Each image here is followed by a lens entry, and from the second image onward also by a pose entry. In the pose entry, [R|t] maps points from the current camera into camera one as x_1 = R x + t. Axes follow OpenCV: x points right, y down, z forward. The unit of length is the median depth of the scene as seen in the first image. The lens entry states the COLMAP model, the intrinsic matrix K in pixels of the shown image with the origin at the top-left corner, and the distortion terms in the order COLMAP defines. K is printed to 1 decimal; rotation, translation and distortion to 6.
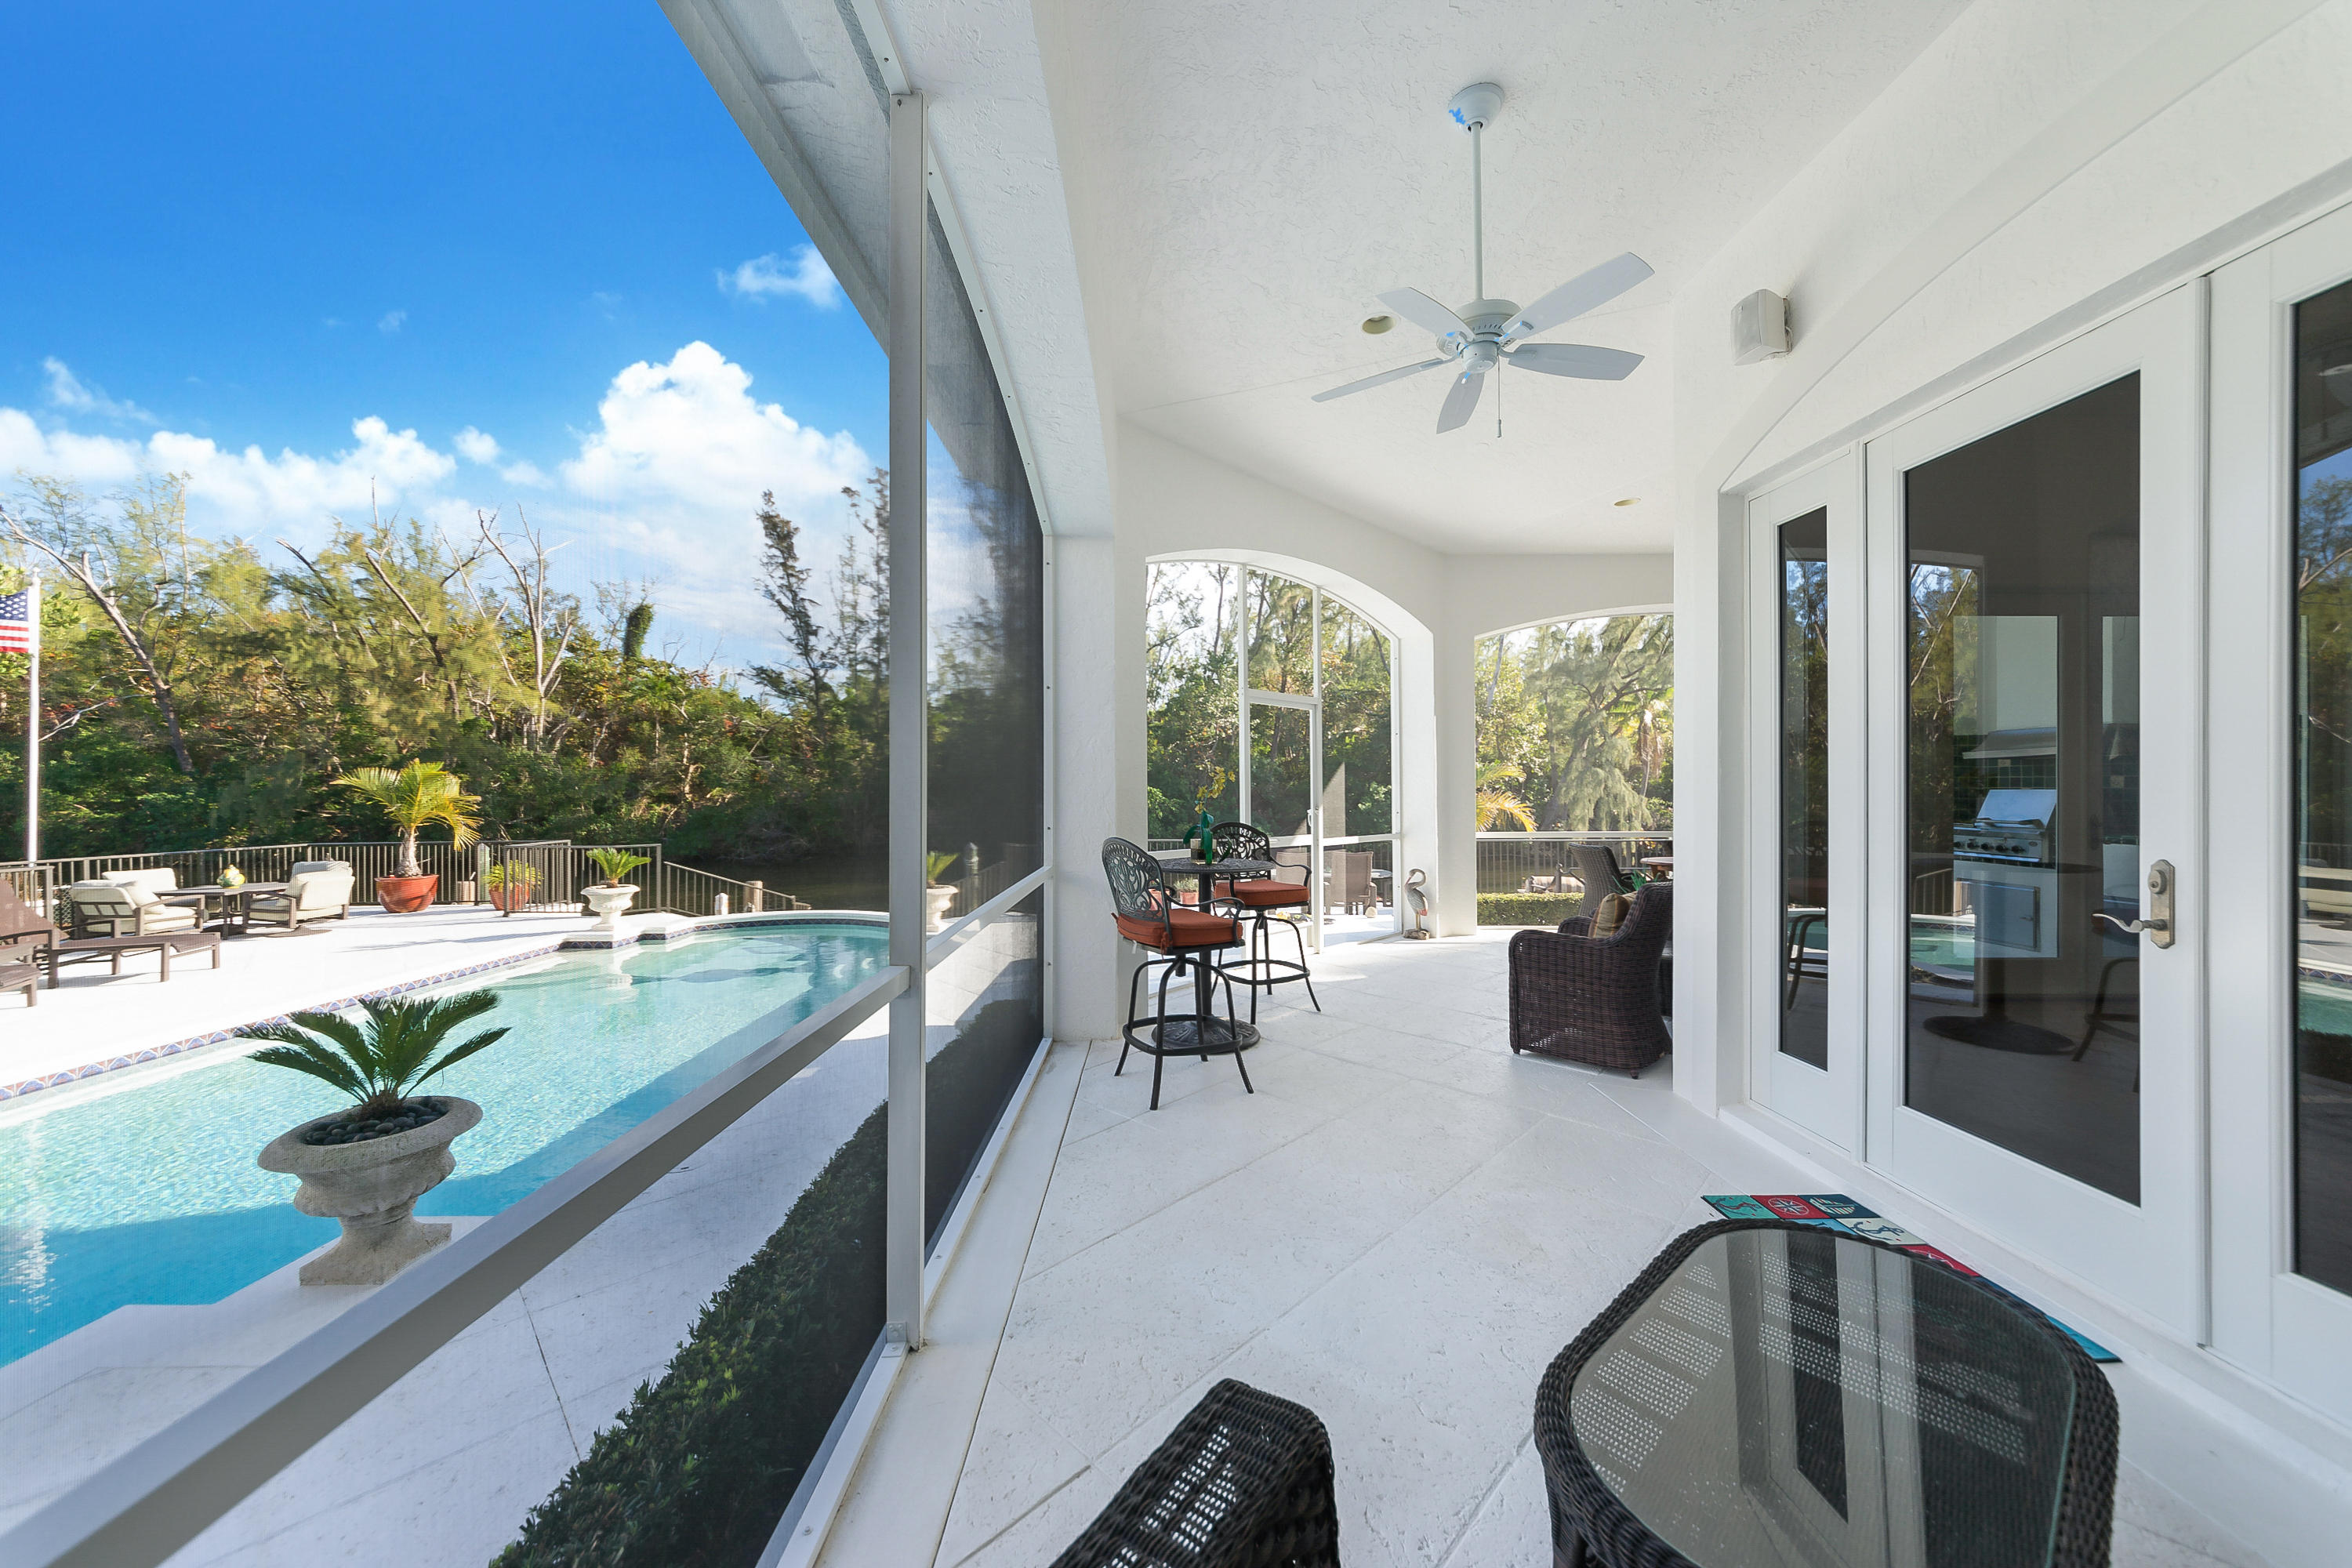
lens RADIAL K [[830.1, 0, 1175.7], [0, 830.1, 800.5], [0, 0, 1]] dist [0.000288, -0.000036]
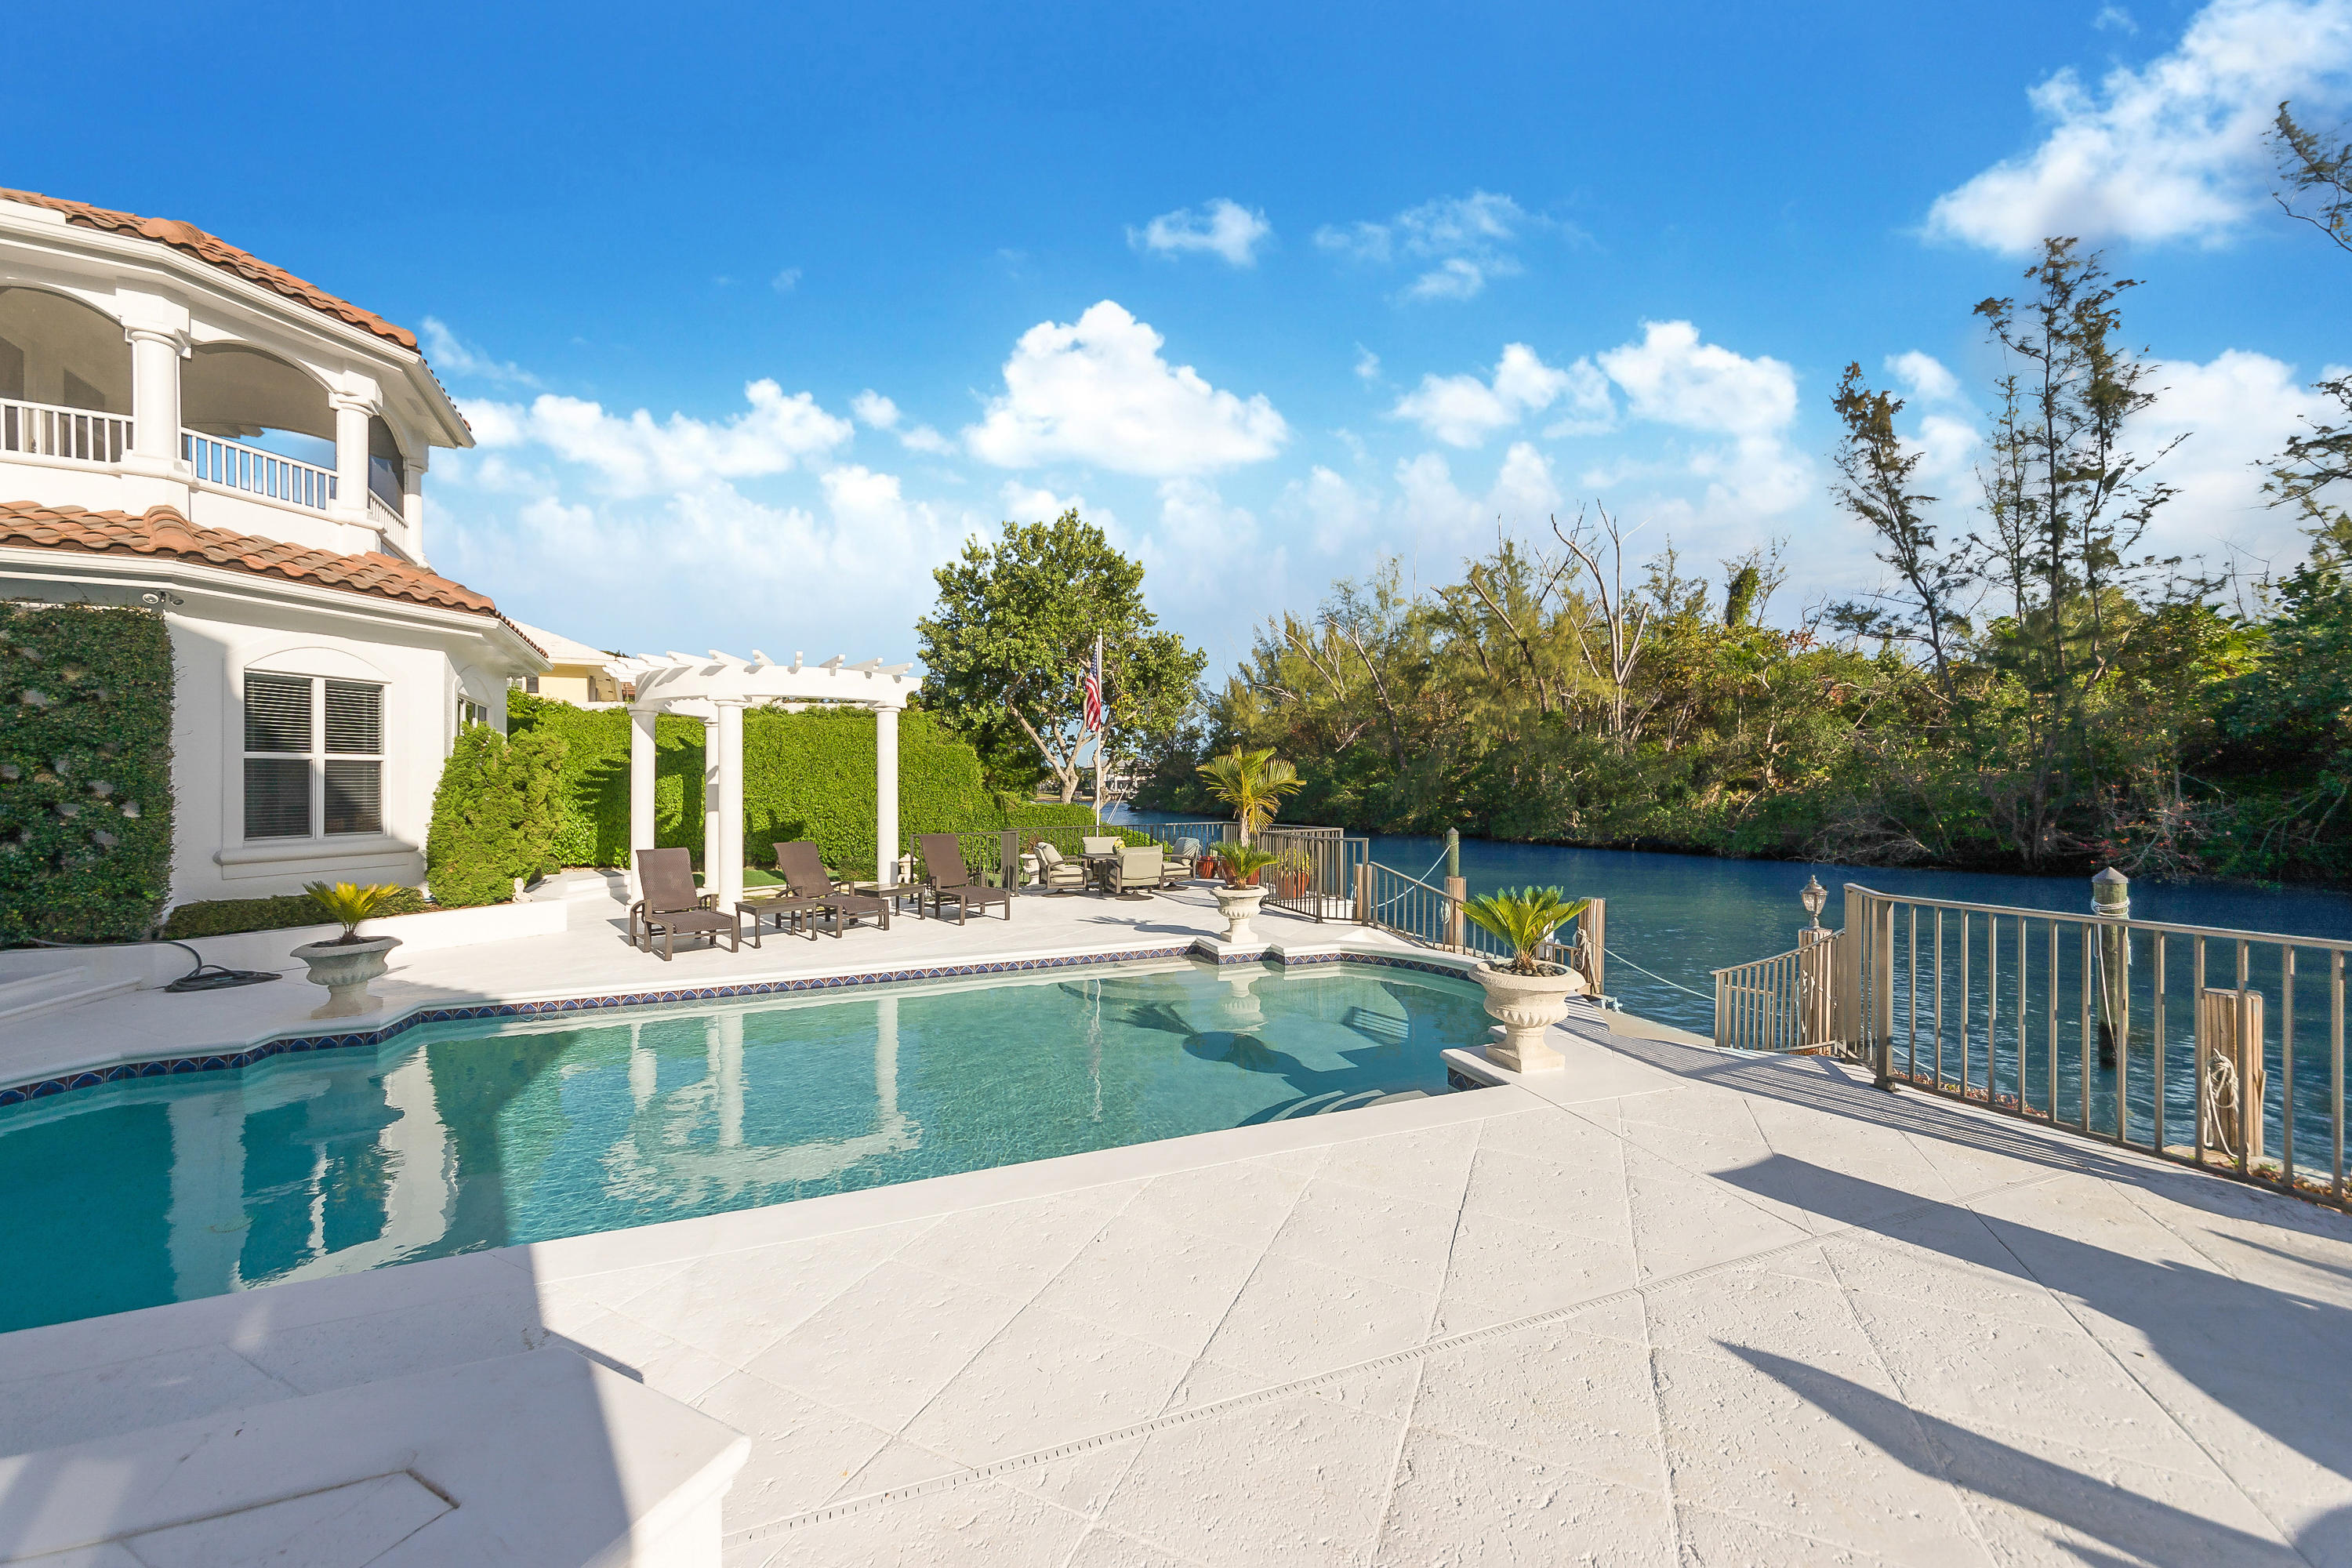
lens RADIAL K [[830.1, 0, 1175.7], [0, 830.1, 800.5], [0, 0, 1]] dist [0.000288, -0.000036]
pose [[0.320821, 0.010360, -0.947083, 0.017211], [0.003104, 0.999923, 0.011990, 0.002490], [0.947135, -0.006786, 0.320764, 0.181222]]
